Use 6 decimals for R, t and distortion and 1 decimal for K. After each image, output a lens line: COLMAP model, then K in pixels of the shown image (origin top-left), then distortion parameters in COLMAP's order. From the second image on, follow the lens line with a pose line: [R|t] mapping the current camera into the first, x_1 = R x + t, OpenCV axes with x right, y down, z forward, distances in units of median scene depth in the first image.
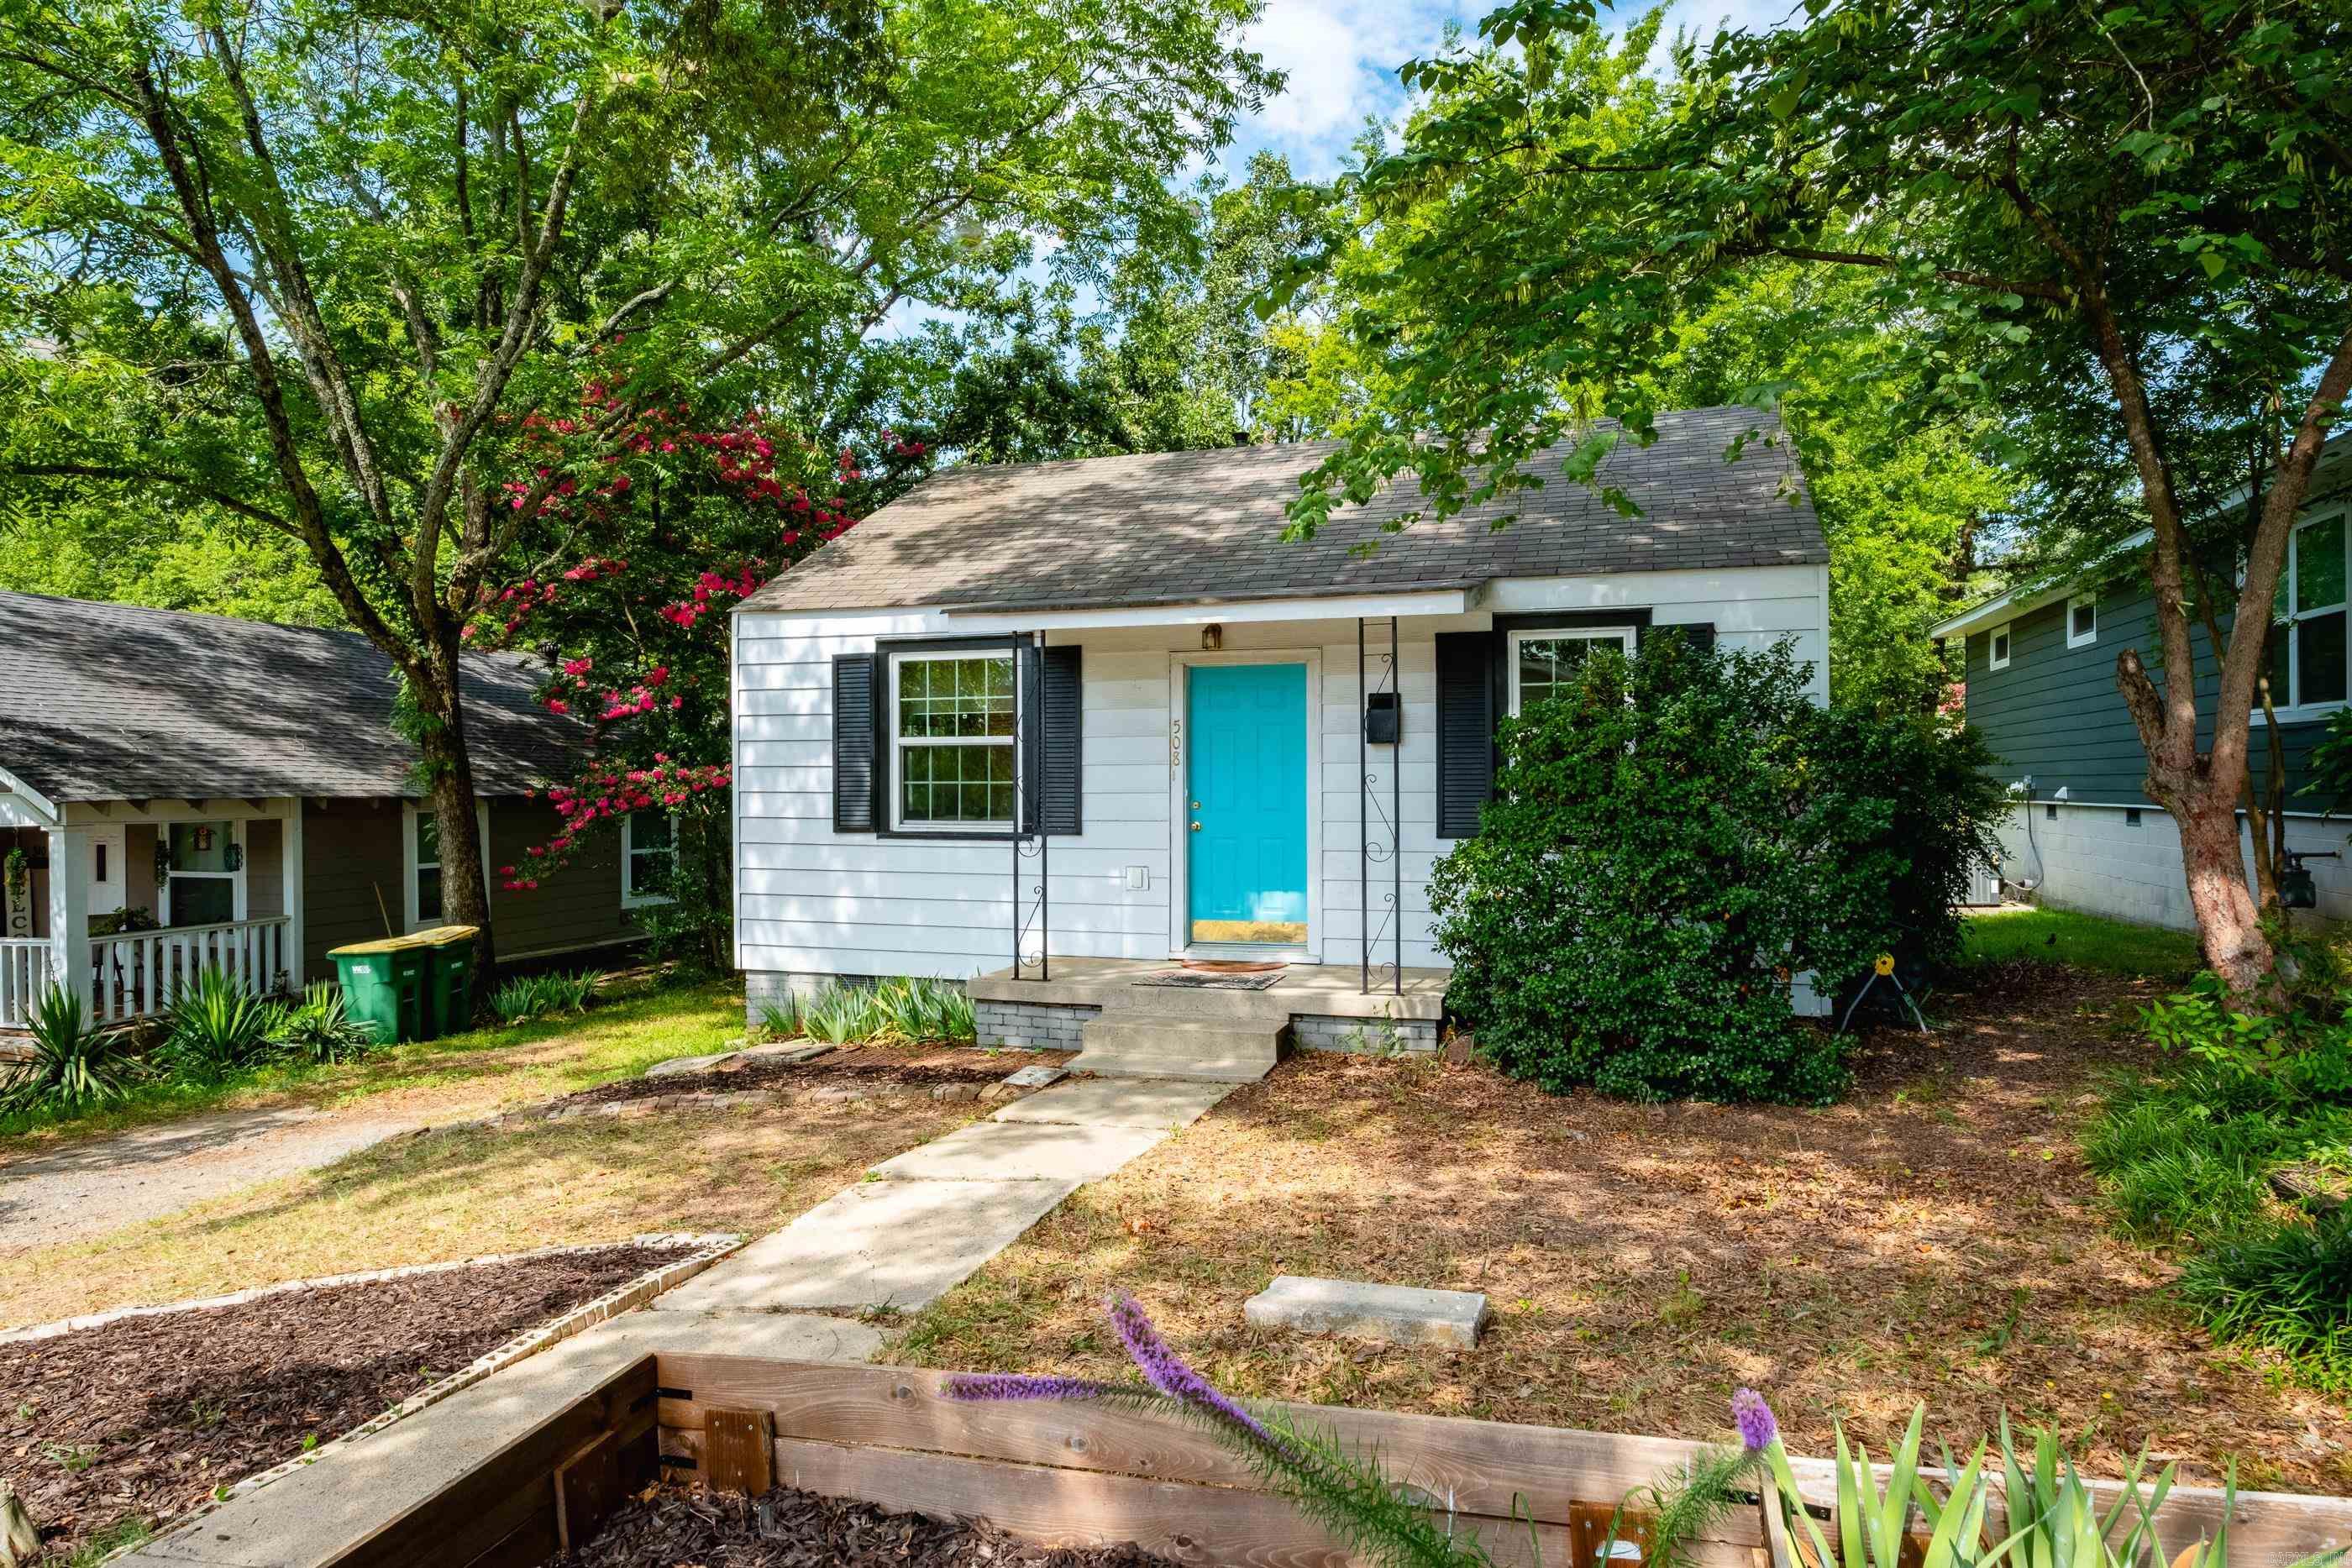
lens RADIAL K [[1423.2, 0, 1176.0], [0, 1423.2, 784.0], [0, 0, 1]] dist [-0.000503, 0.000144]
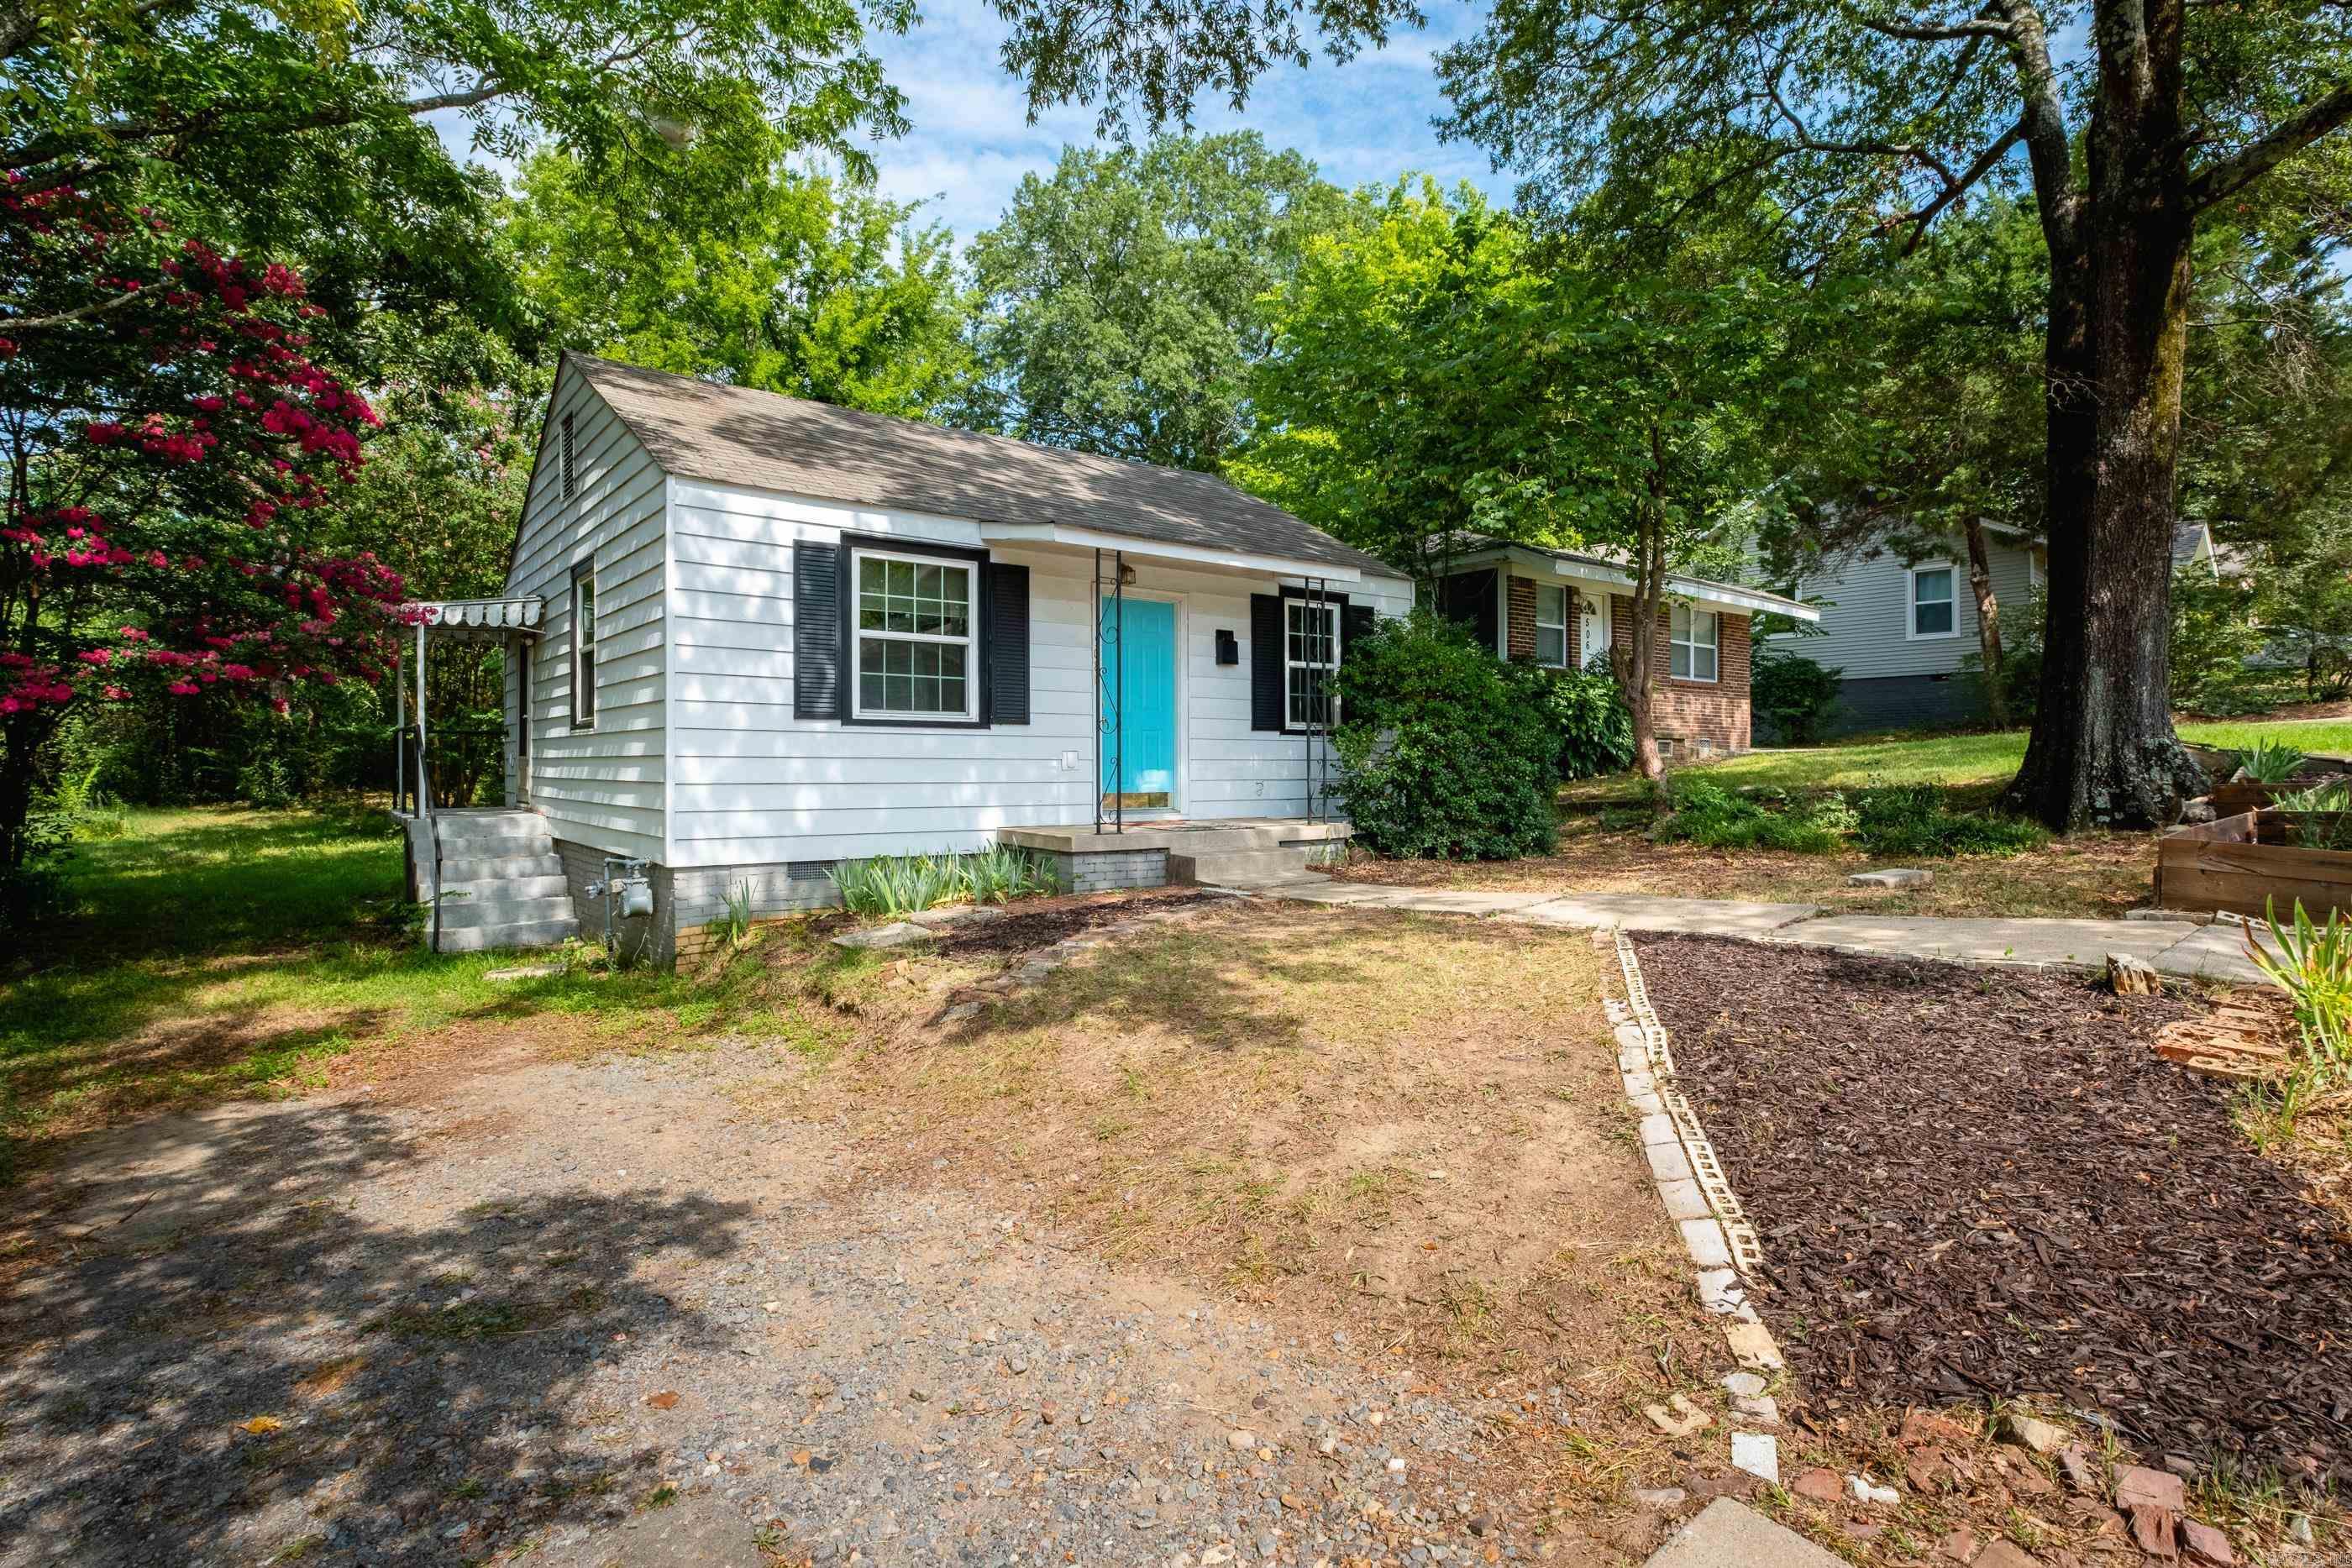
lens RADIAL K [[1201.9, 0, 1176.0], [0, 1201.9, 784.0], [0, 0, 1]] dist [-0.002201, -0.001498]
pose [[0.571710, -0.005724, 0.820436, -0.838691], [-0.000439, 0.999973, 0.007282, 0.079279], [-0.820456, -0.004523, 0.571692, 0.325683]]
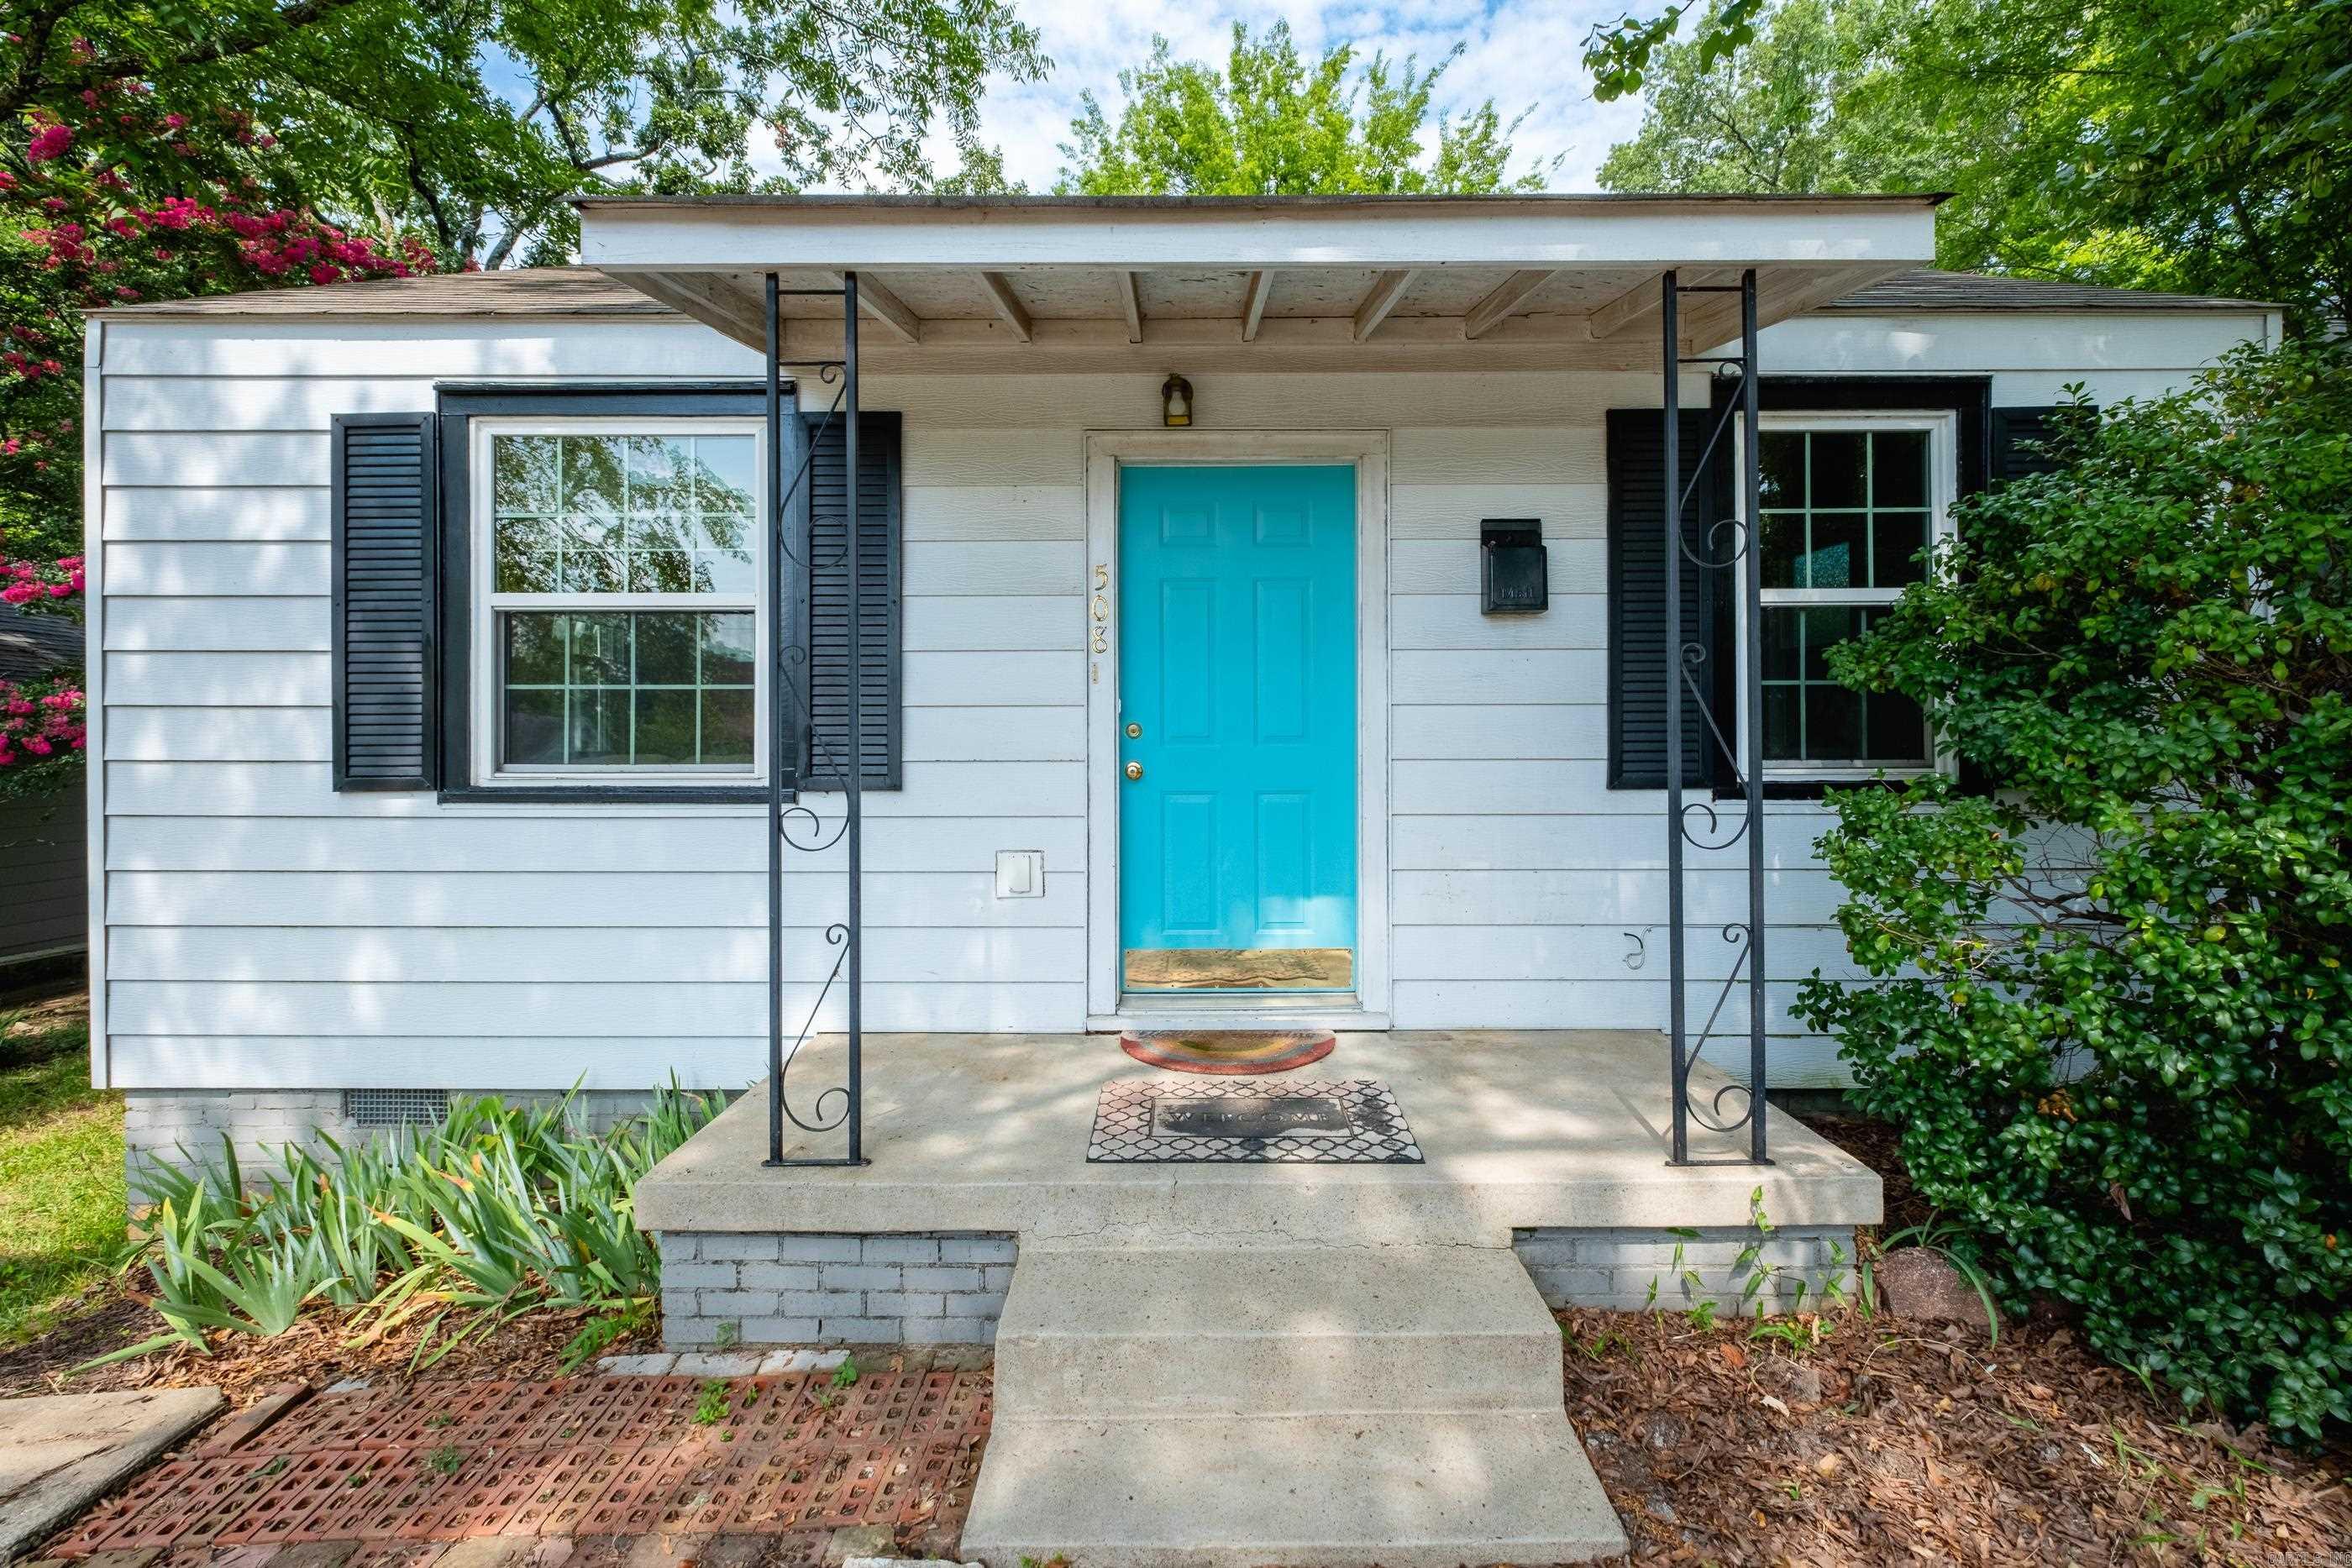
lens RADIAL K [[1042.9, 0, 1177.9], [0, 1042.9, 743.6], [0, 0, 1]] dist [0.002894, -0.000148]
pose [[0.953048, 0.002107, 0.302812, -0.085999], [-0.001287, 0.999995, -0.002906, 0.020445], [-0.302816, 0.002380, 0.953046, 0.633242]]
